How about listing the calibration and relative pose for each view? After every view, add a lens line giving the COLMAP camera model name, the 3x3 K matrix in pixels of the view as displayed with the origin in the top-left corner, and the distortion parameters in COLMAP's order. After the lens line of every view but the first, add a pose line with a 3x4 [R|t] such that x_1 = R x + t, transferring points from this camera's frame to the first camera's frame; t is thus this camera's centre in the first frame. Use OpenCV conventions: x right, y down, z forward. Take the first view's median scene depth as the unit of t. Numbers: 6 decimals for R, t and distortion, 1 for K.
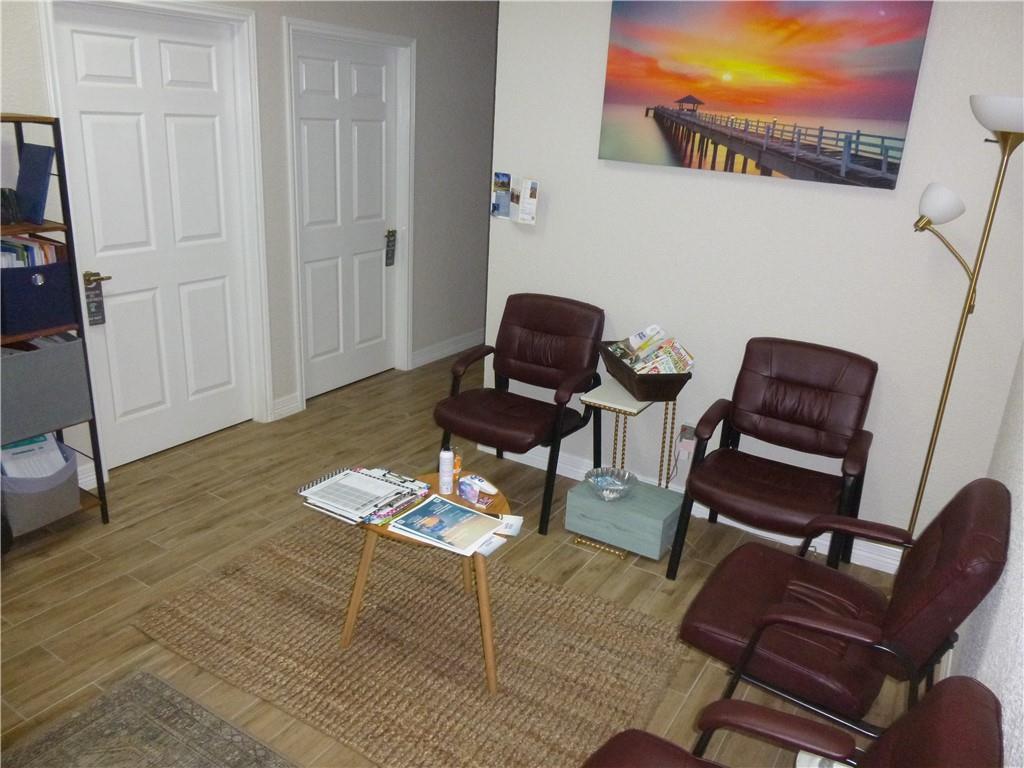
lens RADIAL K [[772.8, 0, 513.3], [0, 772.8, 382.2], [0, 0, 1]] dist [-0.058809, 0.029394]
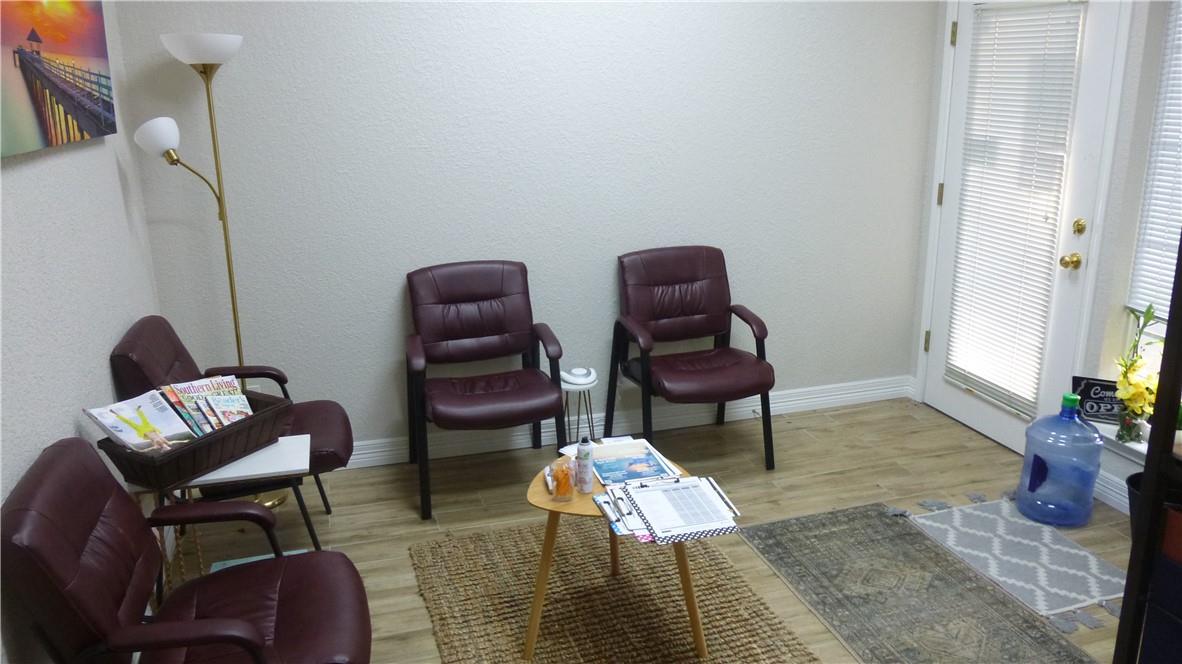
lens RADIAL K [[888.5, 0, 593.0], [0, 888.5, 336.1], [0, 0, 1]] dist [-0.058225, 0.023629]
pose [[-0.751055, -0.223256, 0.621348, -0.741033], [0.194138, 0.824814, 0.531029, -0.585031], [-0.631052, 0.519459, -0.576138, 1.611383]]
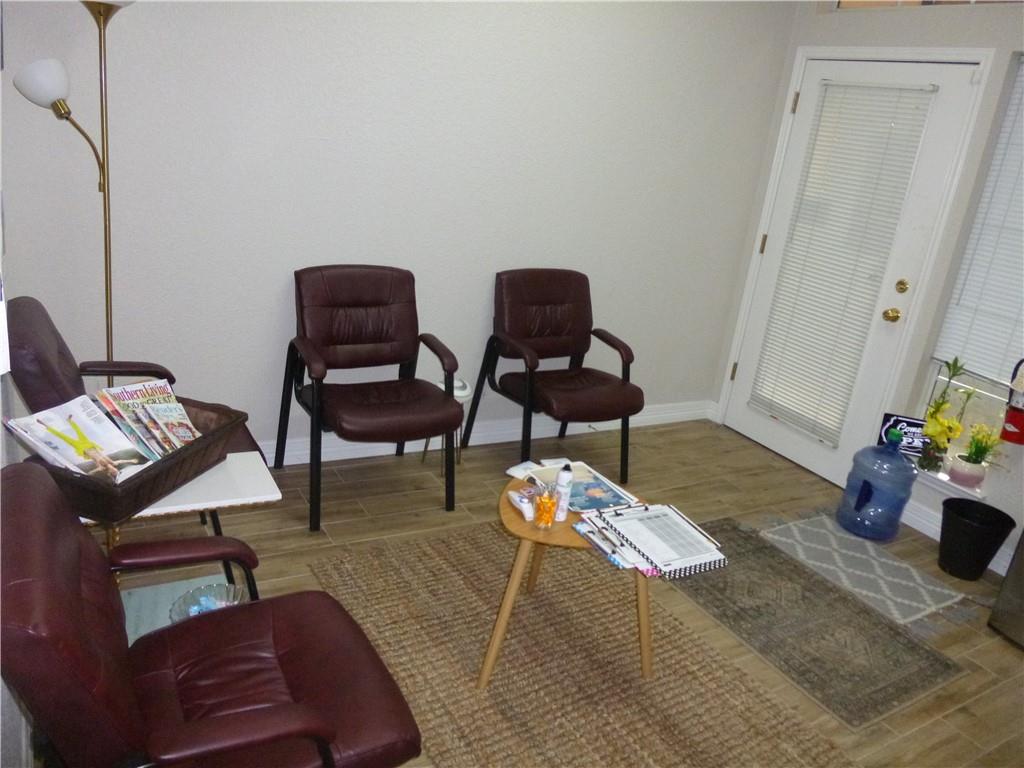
lens RADIAL K [[772.8, 0, 514.7], [0, 772.8, 389.7], [0, 0, 1]] dist [-0.058809, 0.029394]
pose [[-0.872128, -0.305913, 0.381850, -0.357510], [-0.012435, 0.794043, 0.607734, -0.534948], [-0.489119, 0.525274, -0.696312, 1.677684]]
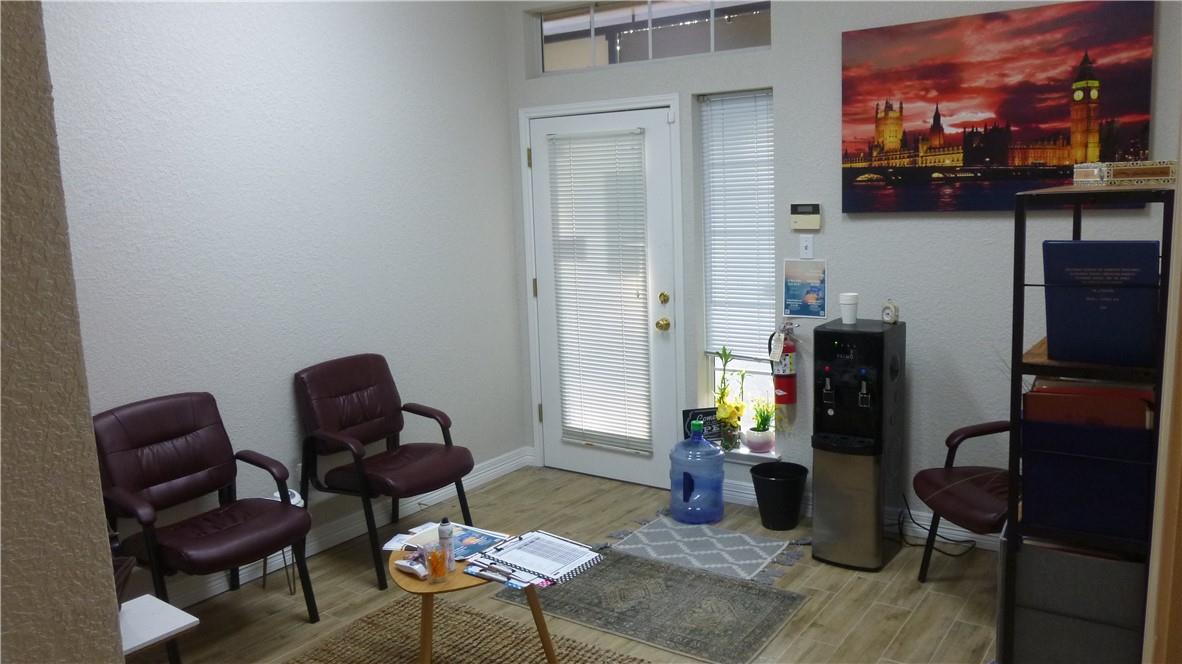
lens RADIAL K [[888.5, 0, 595.6], [0, 888.5, 340.2], [0, 0, 1]] dist [-0.058225, 0.023629]
pose [[-0.998341, -0.024475, 0.052110, -0.340566], [0.003607, 0.876766, 0.480904, -0.665984], [-0.057458, 0.480294, -0.875224, 1.942003]]
